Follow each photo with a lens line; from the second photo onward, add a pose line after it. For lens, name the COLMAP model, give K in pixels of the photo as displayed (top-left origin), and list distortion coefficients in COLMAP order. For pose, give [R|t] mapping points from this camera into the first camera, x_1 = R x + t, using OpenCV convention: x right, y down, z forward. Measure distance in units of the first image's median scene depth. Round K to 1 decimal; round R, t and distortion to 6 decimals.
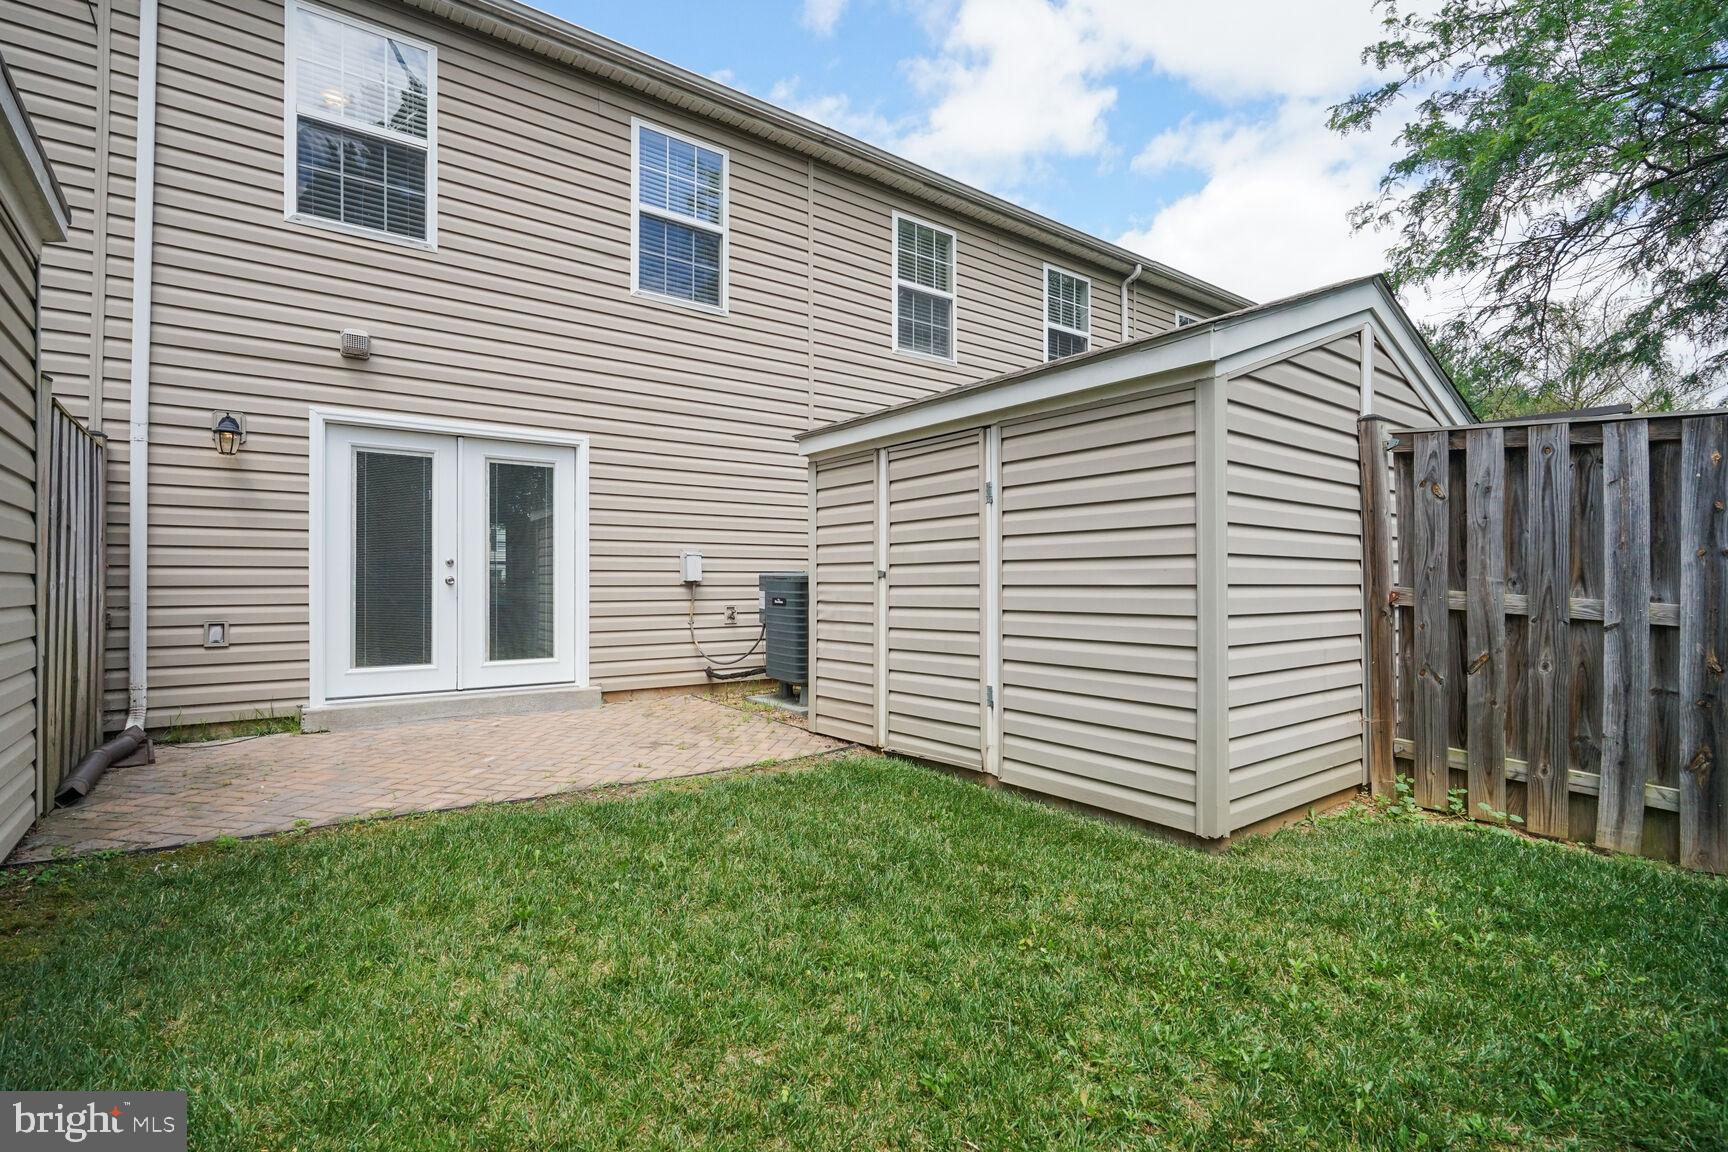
lens RADIAL K [[798.0, 0, 859.4], [0, 798.0, 572.1], [0, 0, 1]] dist [0.002652, -0.000867]
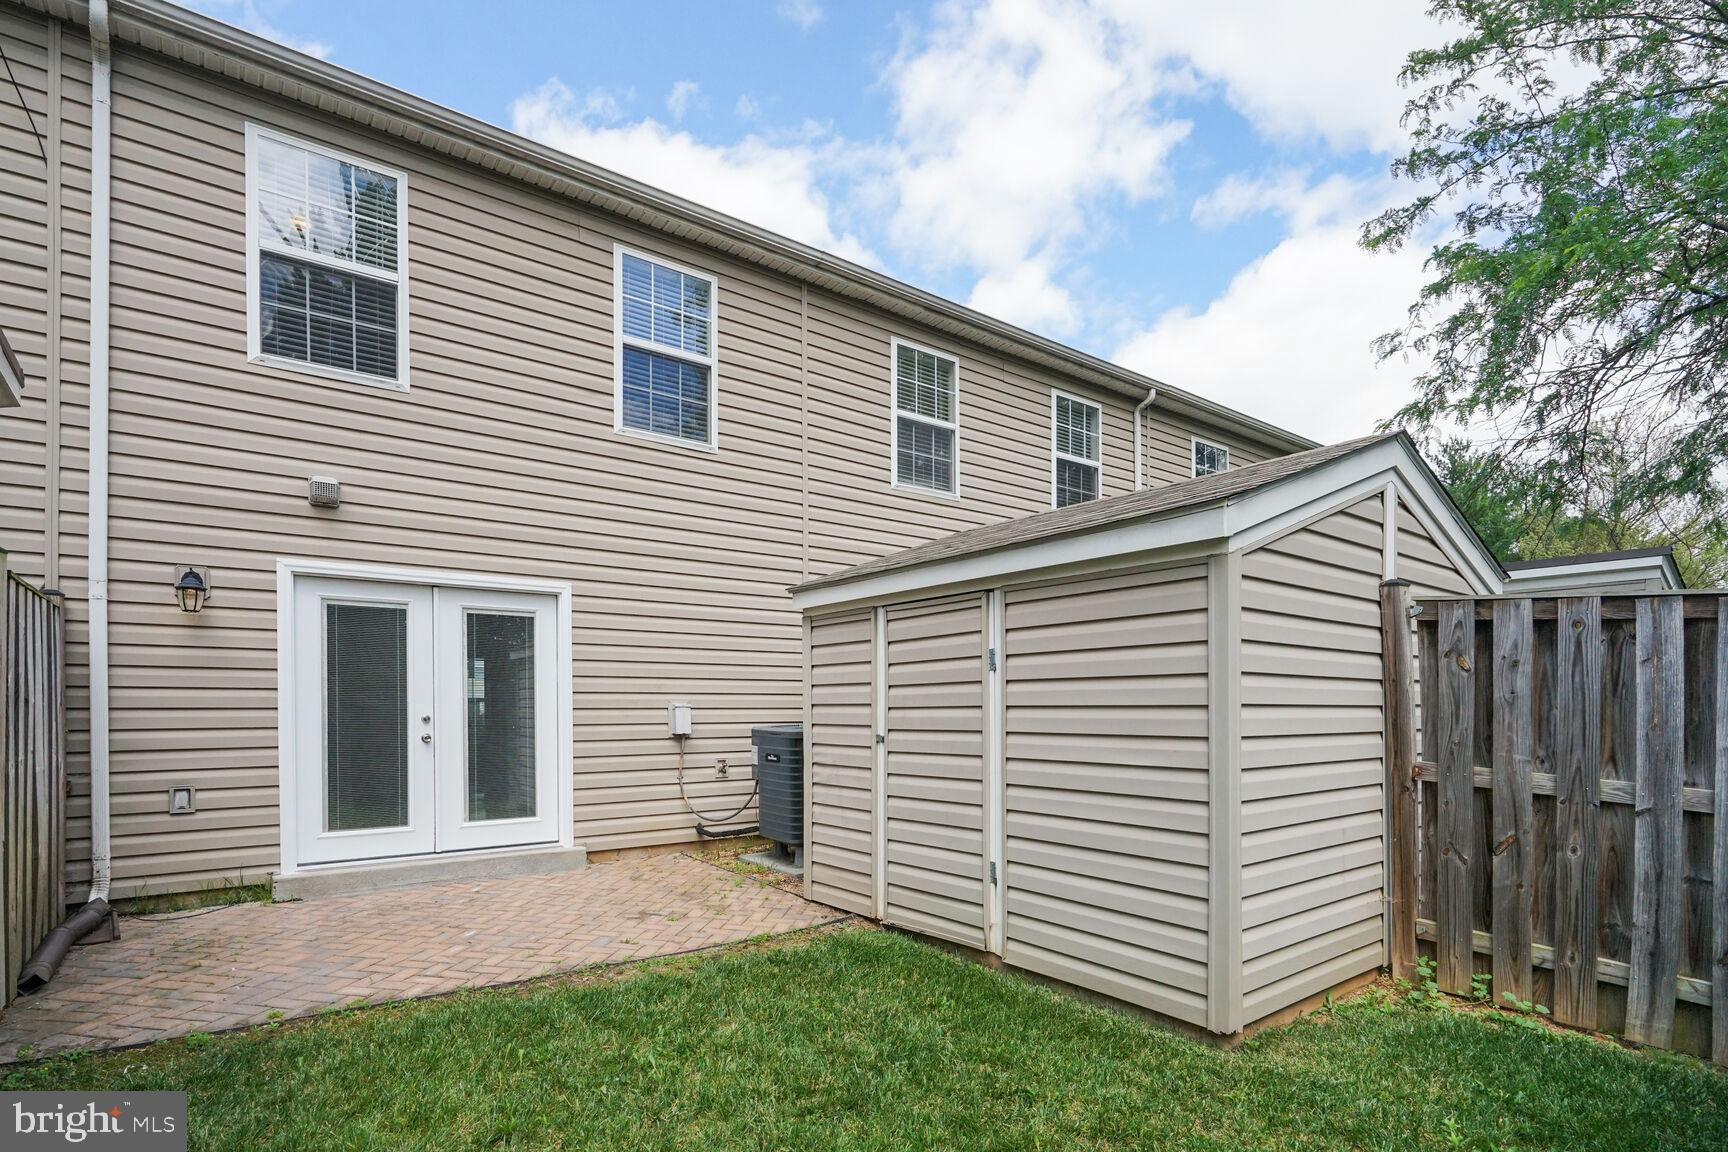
lens RADIAL K [[866.2, 0, 864.0], [0, 866.2, 576.0], [0, 0, 1]] dist [0.003414, -0.001147]
pose [[0.999994, -0.003290, -0.001369, 0.011445], [0.003309, 0.999893, 0.014264, -0.215287], [0.001322, -0.014268, 0.999897, -0.031898]]
